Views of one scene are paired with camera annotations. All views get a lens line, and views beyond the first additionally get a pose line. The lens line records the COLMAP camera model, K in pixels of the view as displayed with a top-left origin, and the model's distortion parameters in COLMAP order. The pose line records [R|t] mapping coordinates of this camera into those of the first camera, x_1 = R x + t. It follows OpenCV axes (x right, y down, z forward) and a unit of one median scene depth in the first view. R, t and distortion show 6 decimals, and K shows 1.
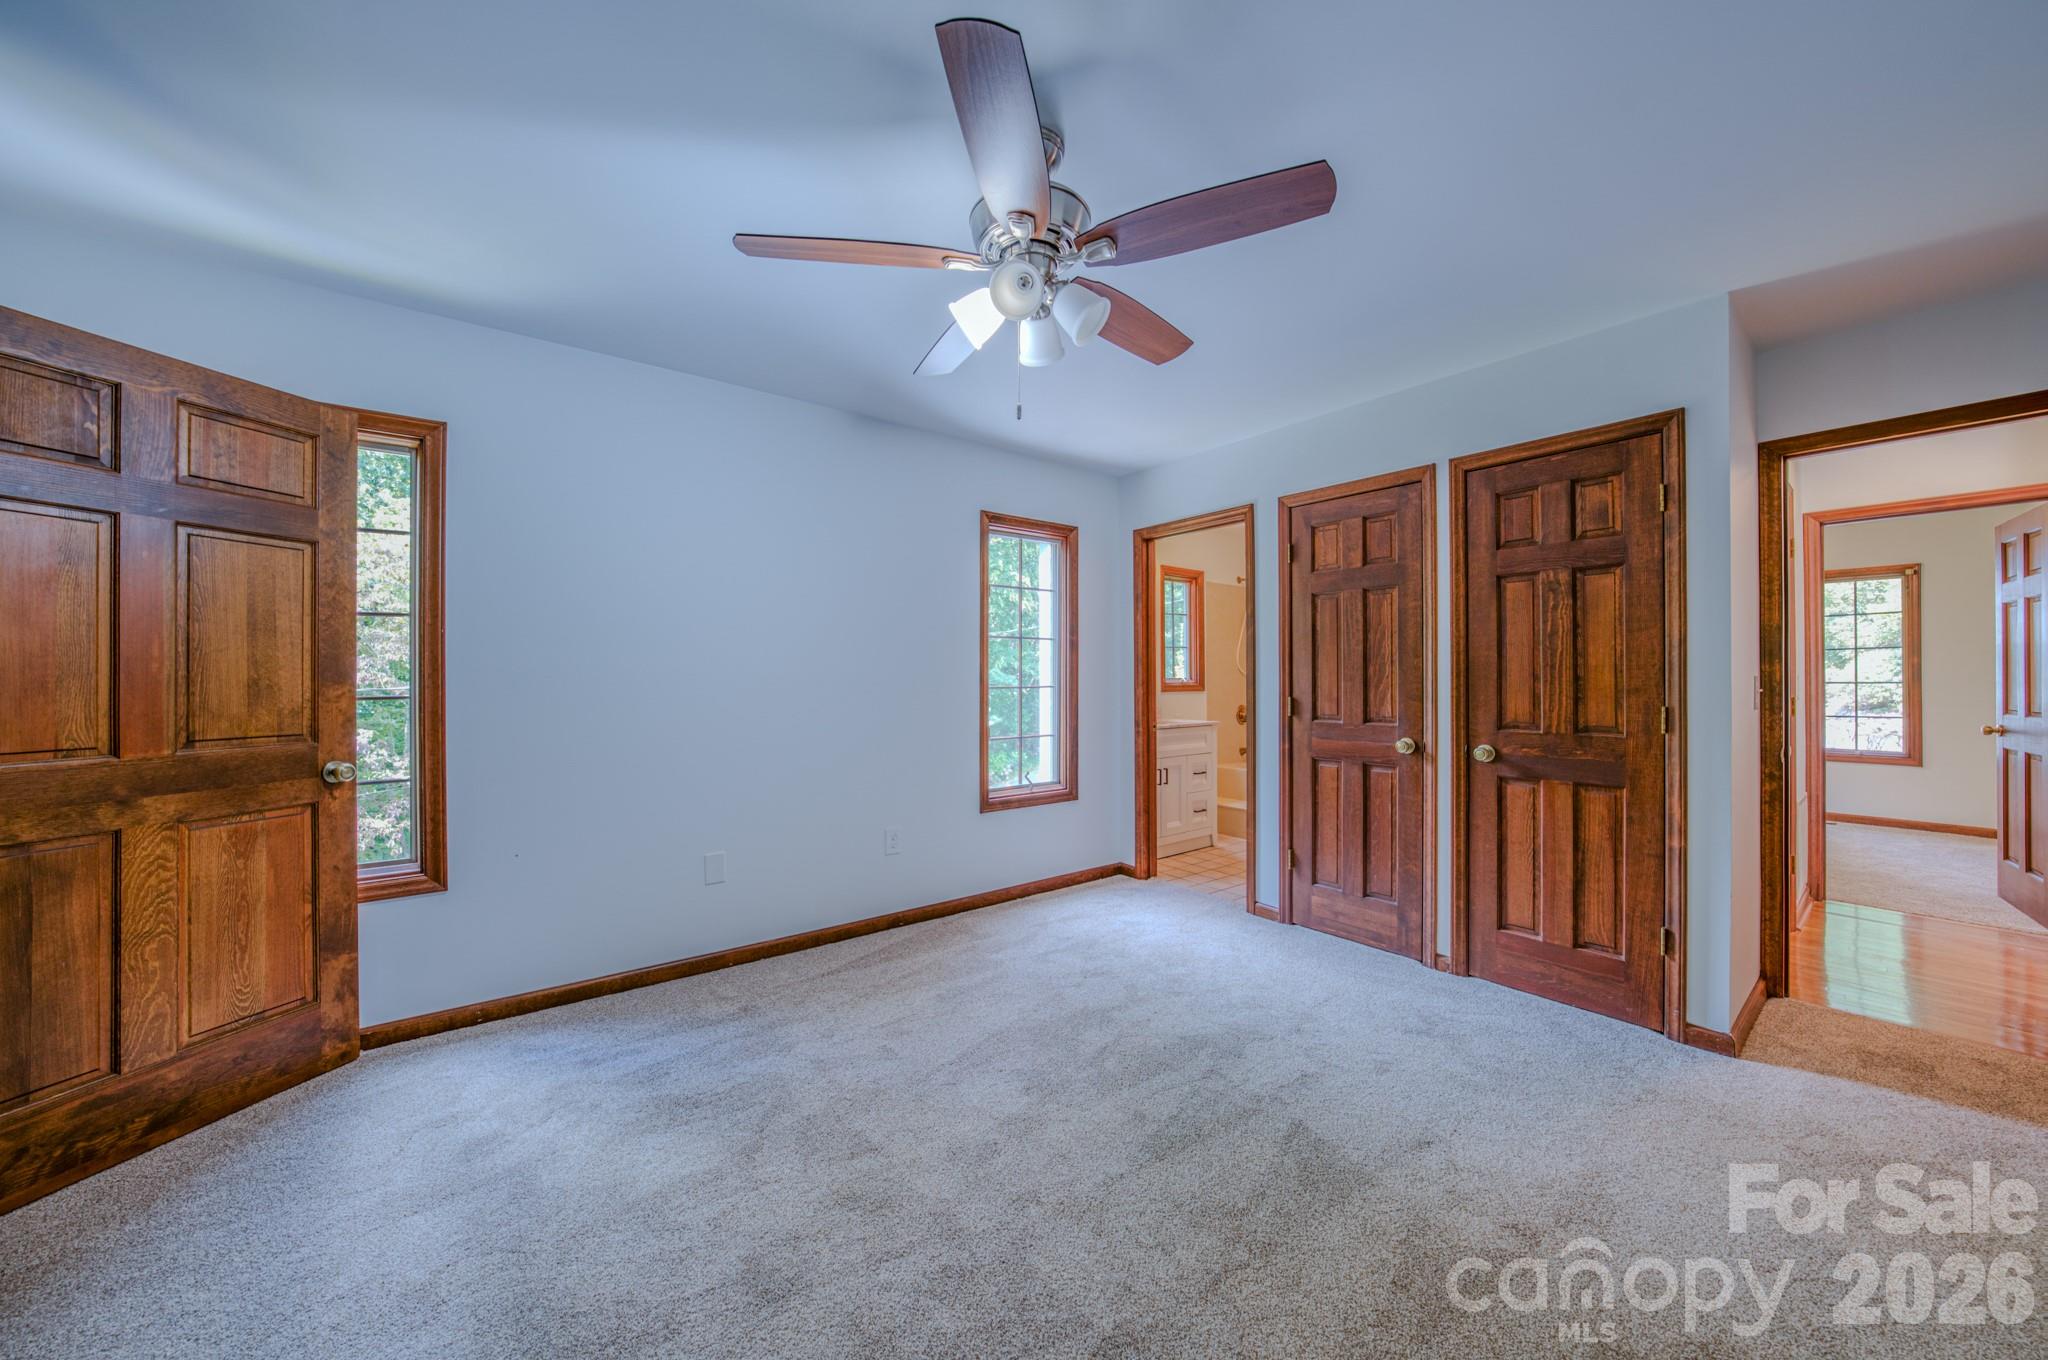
lens RADIAL K [[710.2, 0, 1021.9], [0, 710.2, 677.8], [0, 0, 1]] dist [-0.023848, 0.004857]
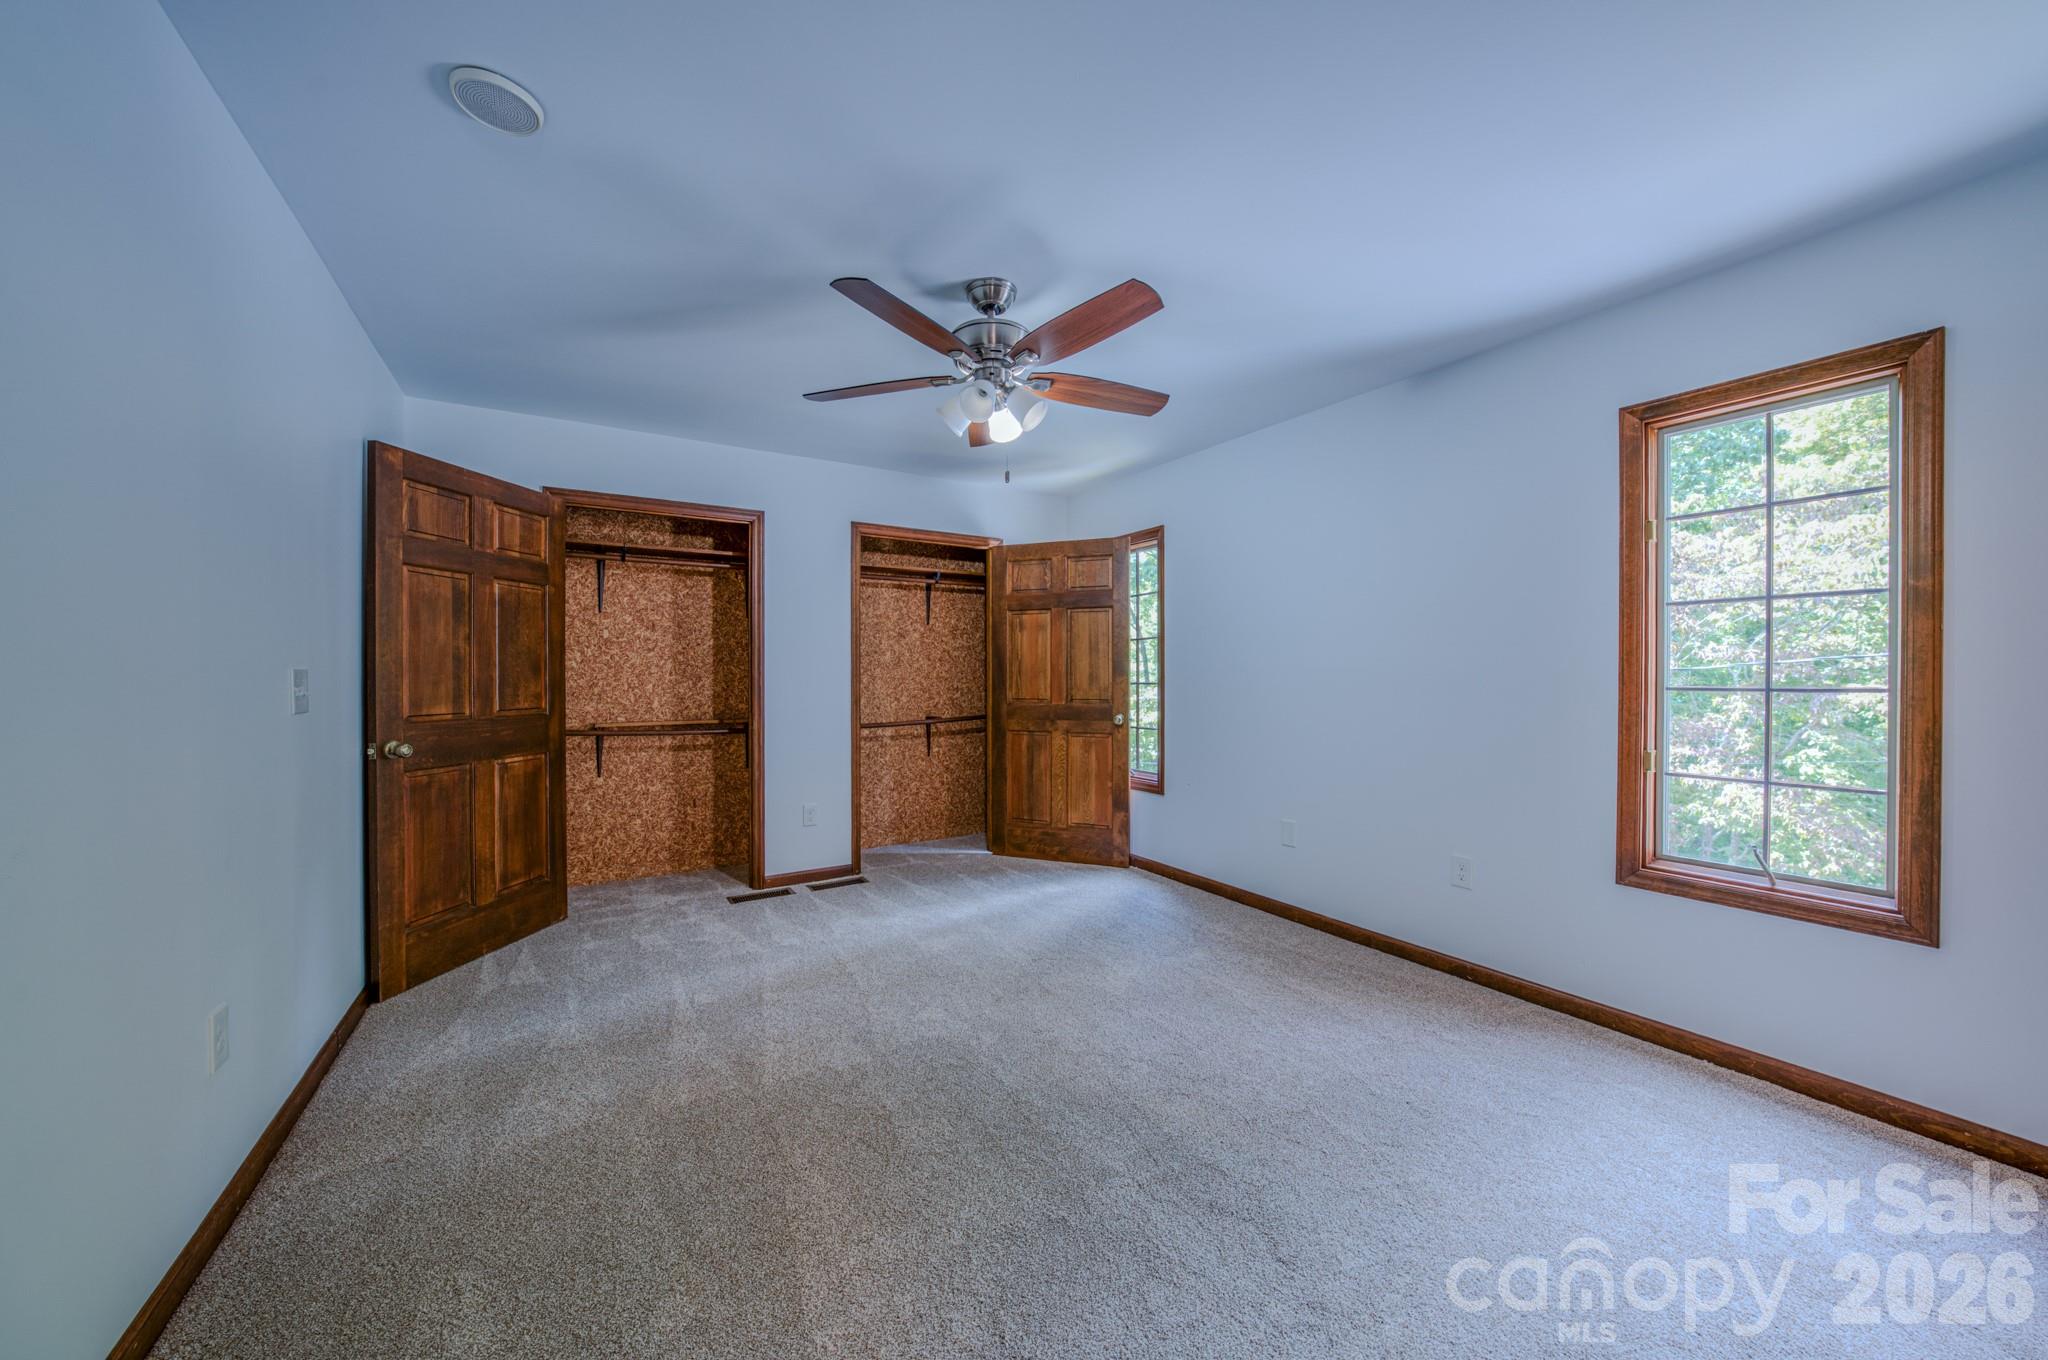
lens RADIAL K [[710.2, 0, 1033.1], [0, 710.2, 678.3], [0, 0, 1]] dist [-0.023848, 0.004857]
pose [[-0.088878, 0.005470, -0.996028, 1.111186], [0.003020, 0.999982, 0.005222, 0.005679], [0.996038, -0.002543, -0.088892, 0.971209]]
